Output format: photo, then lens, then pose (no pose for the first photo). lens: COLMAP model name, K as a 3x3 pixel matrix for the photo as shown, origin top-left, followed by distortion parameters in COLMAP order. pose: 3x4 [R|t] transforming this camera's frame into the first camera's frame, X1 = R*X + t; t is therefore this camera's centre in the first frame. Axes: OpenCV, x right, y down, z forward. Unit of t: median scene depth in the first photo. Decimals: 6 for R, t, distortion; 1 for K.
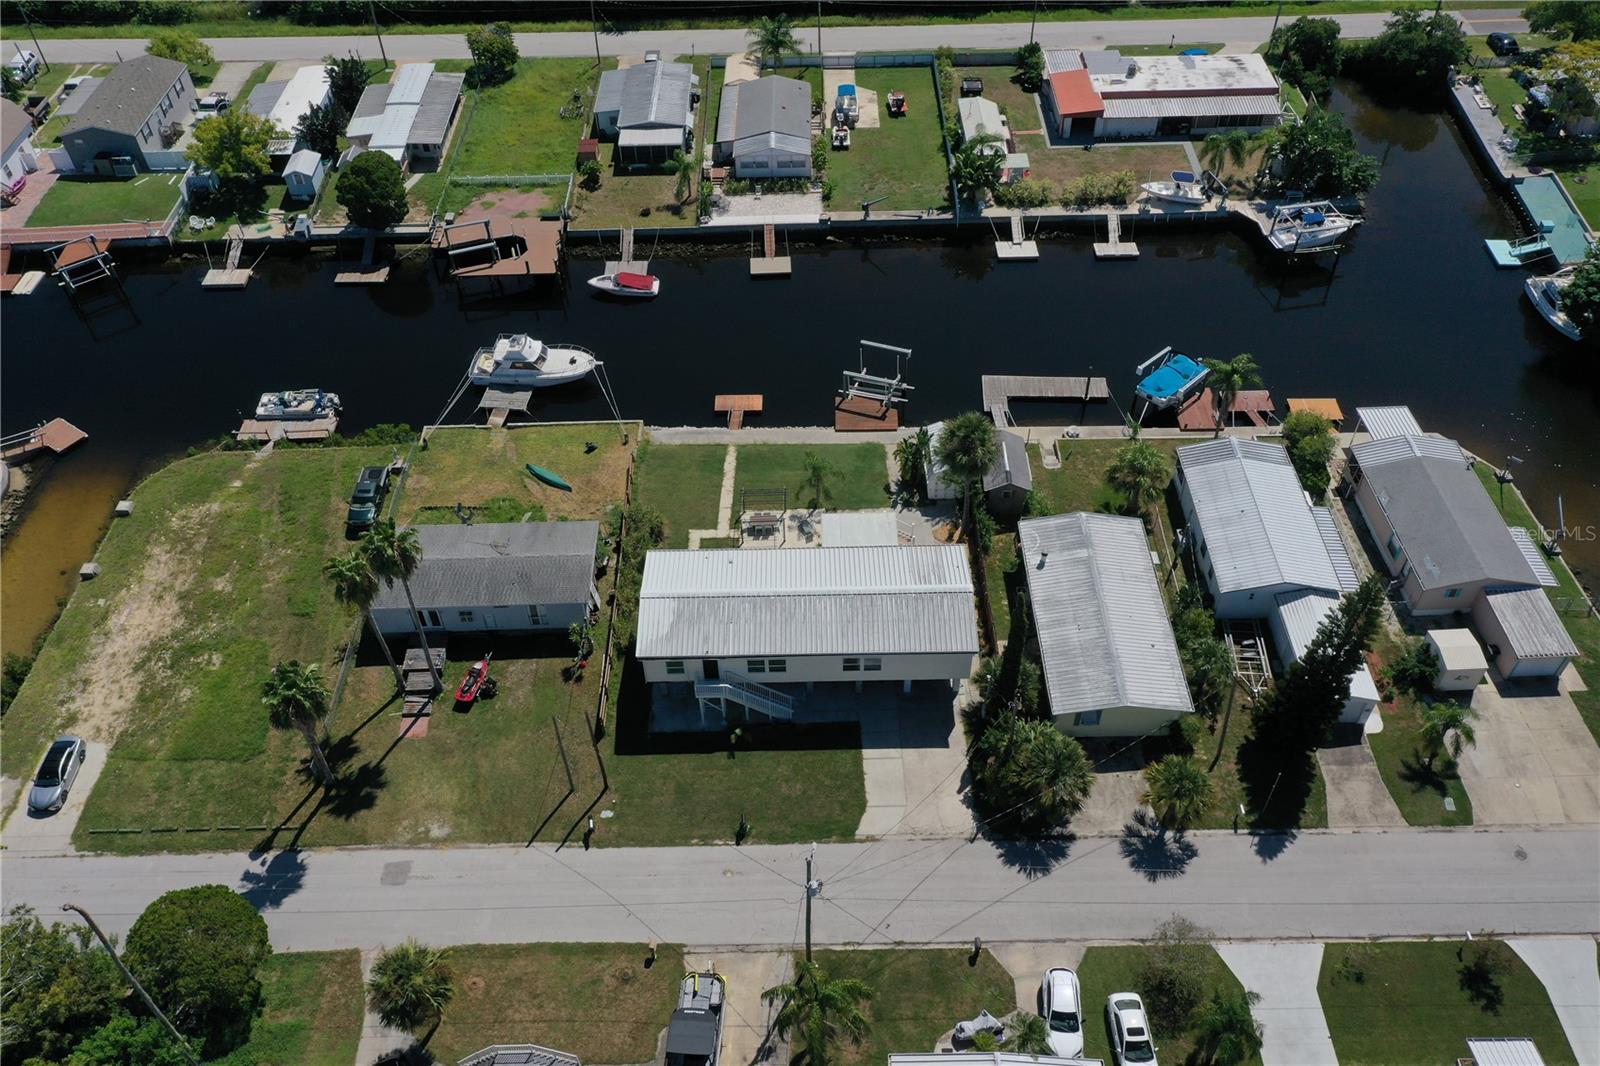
lens RADIAL K [[1272.1, 0, 805.5], [0, 1272.1, 525.9], [0, 0, 1]] dist [0.019864, -0.001241]
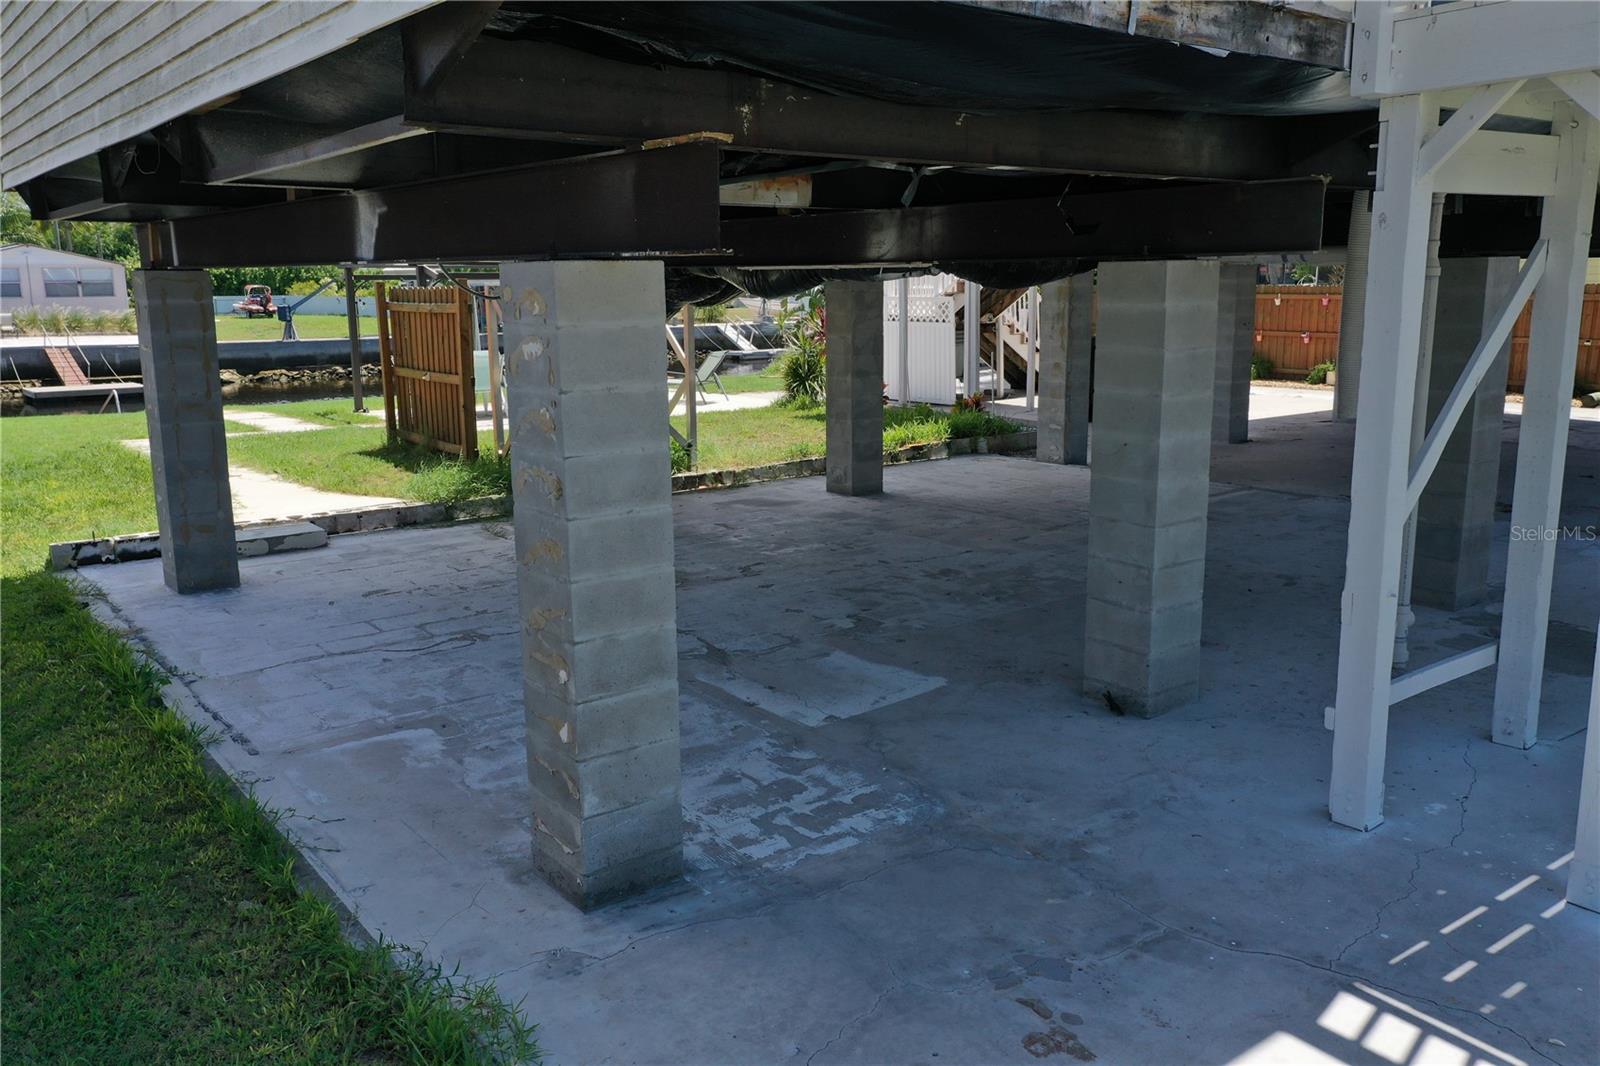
lens RADIAL K [[1272.1, 0, 807.4], [0, 1272.1, 533.7], [0, 0, 1]] dist [0.019864, -0.001241]
pose [[0.794516, -0.114590, 0.596334, -0.140007], [0.430557, 0.798809, -0.420150, 0.152219], [-0.428212, 0.590571, 0.684003, 0.978931]]
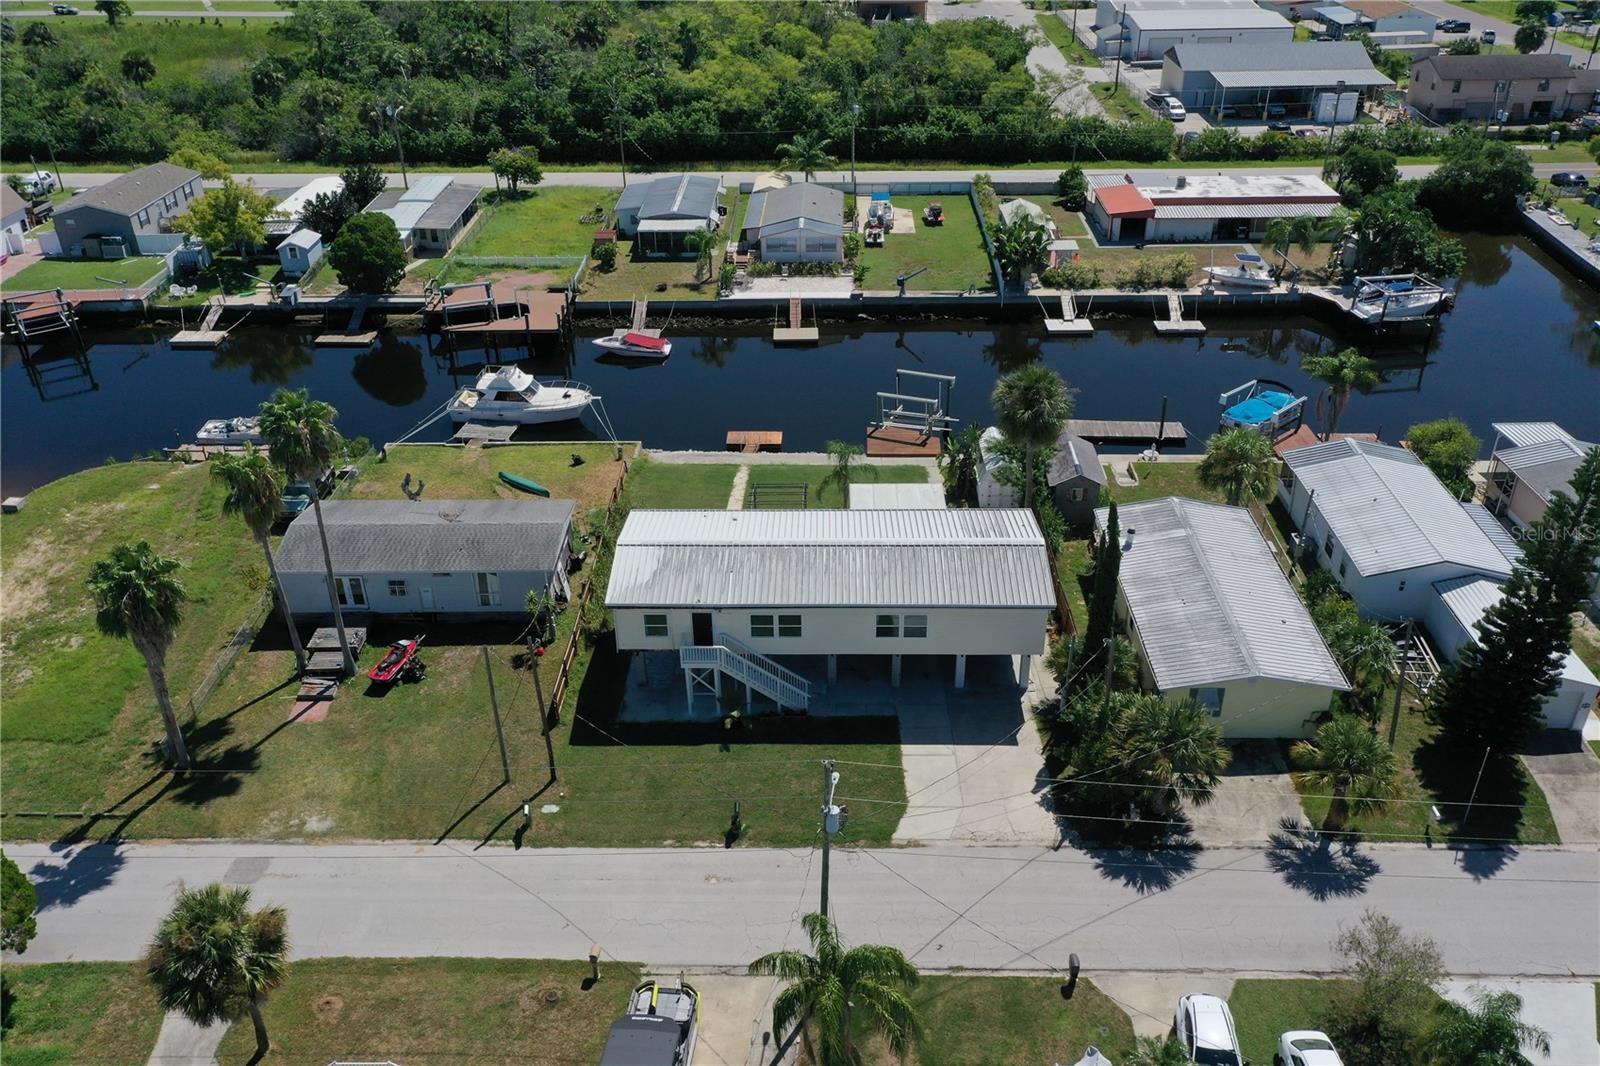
lens RADIAL K [[1272.1, 0, 805.9], [0, 1272.1, 530.2], [0, 0, 1]] dist [0.019864, -0.001241]
pose [[0.999588, 0.018904, -0.021591, 0.002673], [-0.023885, 0.965098, -0.260796, 0.248028], [0.015907, 0.261205, 0.965152, 0.246732]]
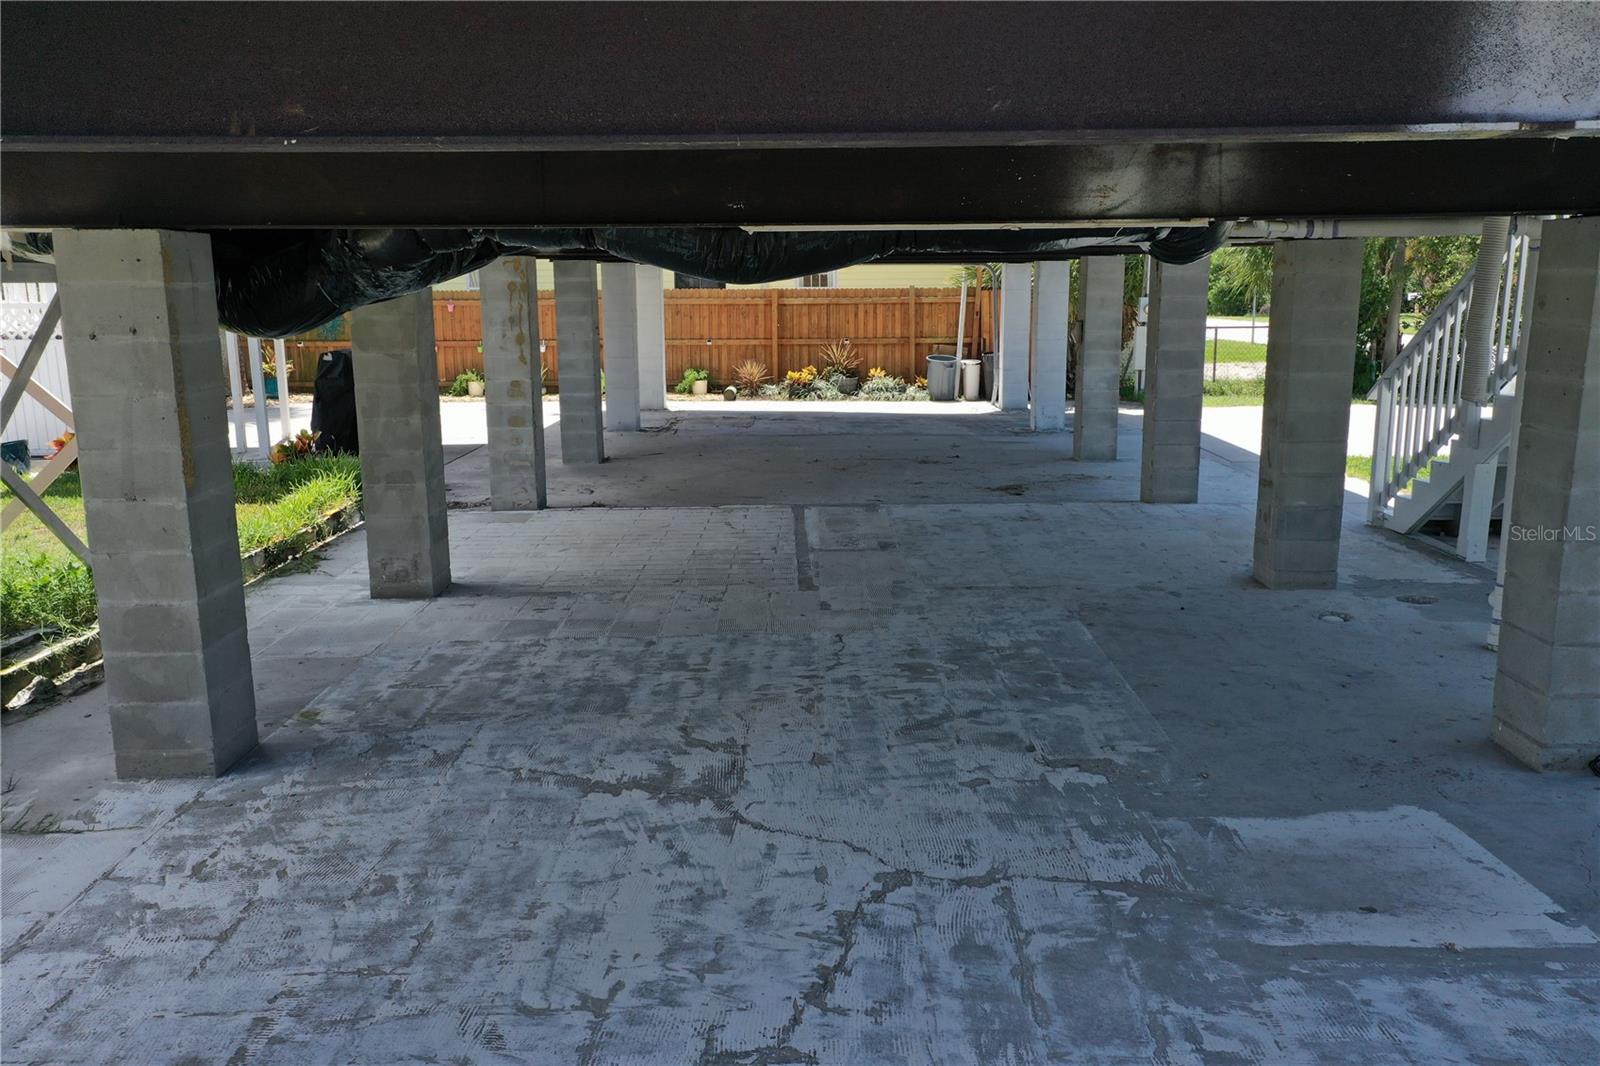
lens RADIAL K [[1272.1, 0, 804.7], [0, 1272.1, 530.8], [0, 0, 1]] dist [0.019864, -0.001241]
pose [[0.017643, -0.180279, 0.983457, -0.140690], [0.716403, 0.688419, 0.113342, 0.090306], [-0.697464, 0.702552, 0.141298, 1.042841]]
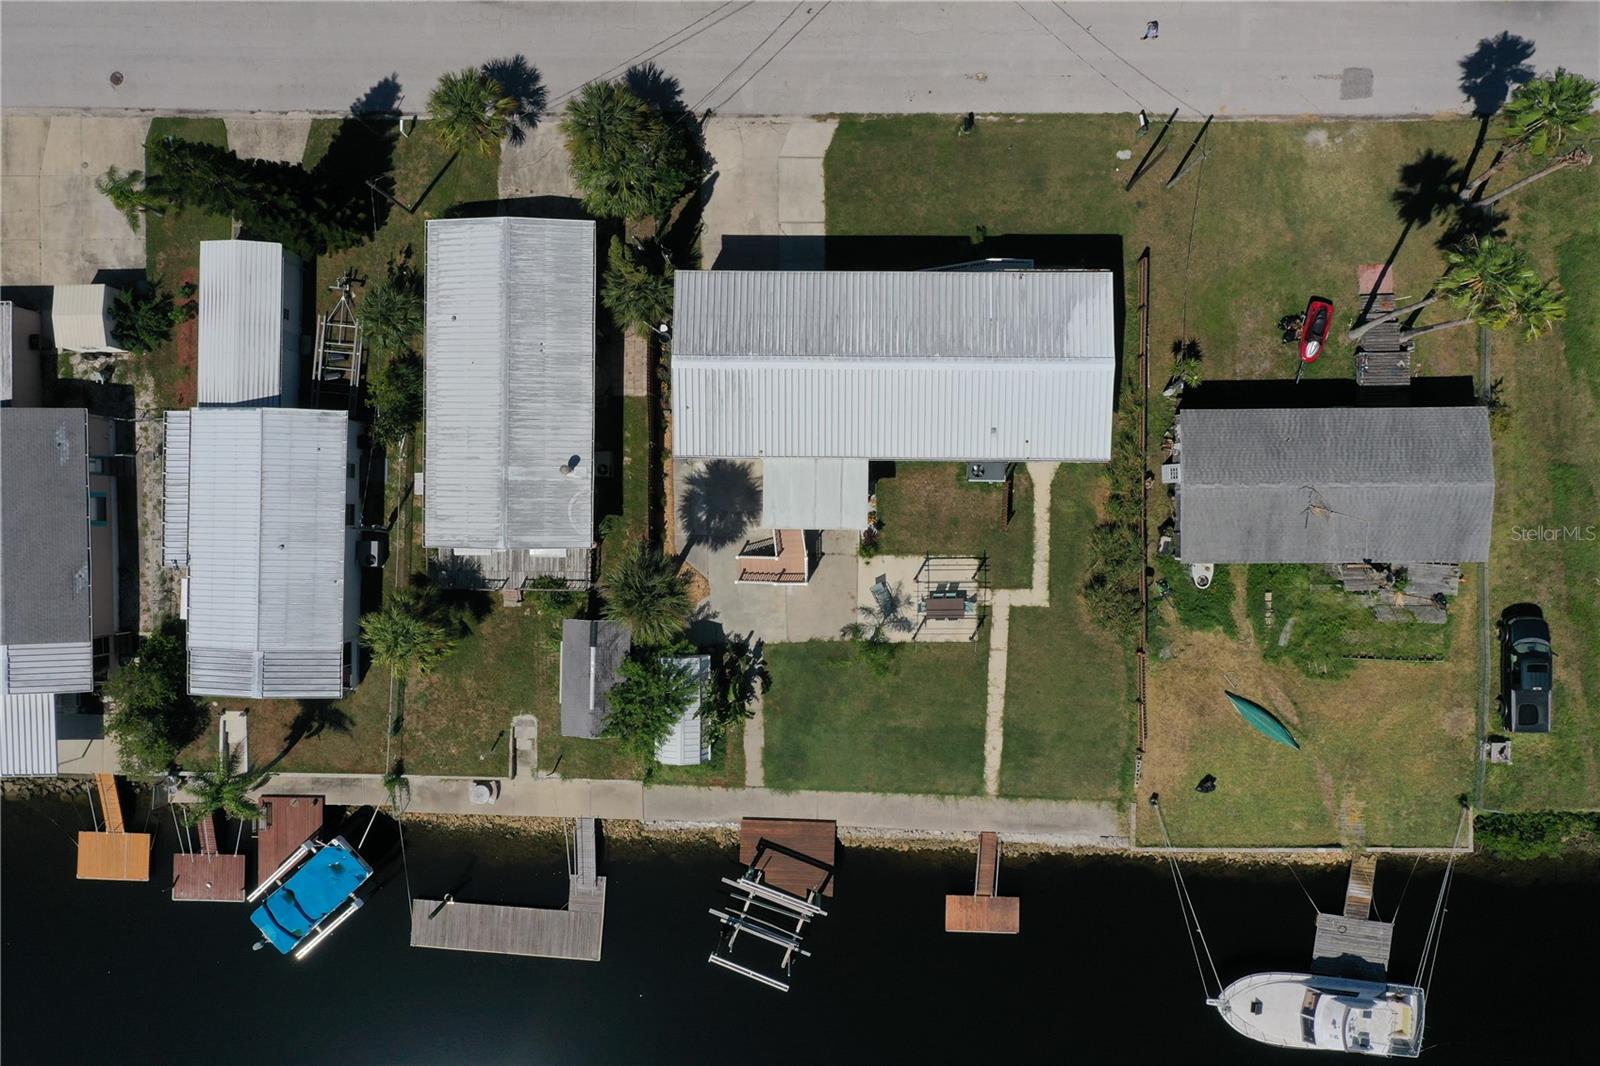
lens RADIAL K [[1272.1, 0, 804.1], [0, 1272.1, 539.9], [0, 0, 1]] dist [0.019864, -0.001241]
pose [[-0.998854, -0.019861, 0.043546, 0.017663], [0.044675, -0.713332, 0.699401, -0.552638], [0.017172, 0.700545, 0.713402, 0.537185]]
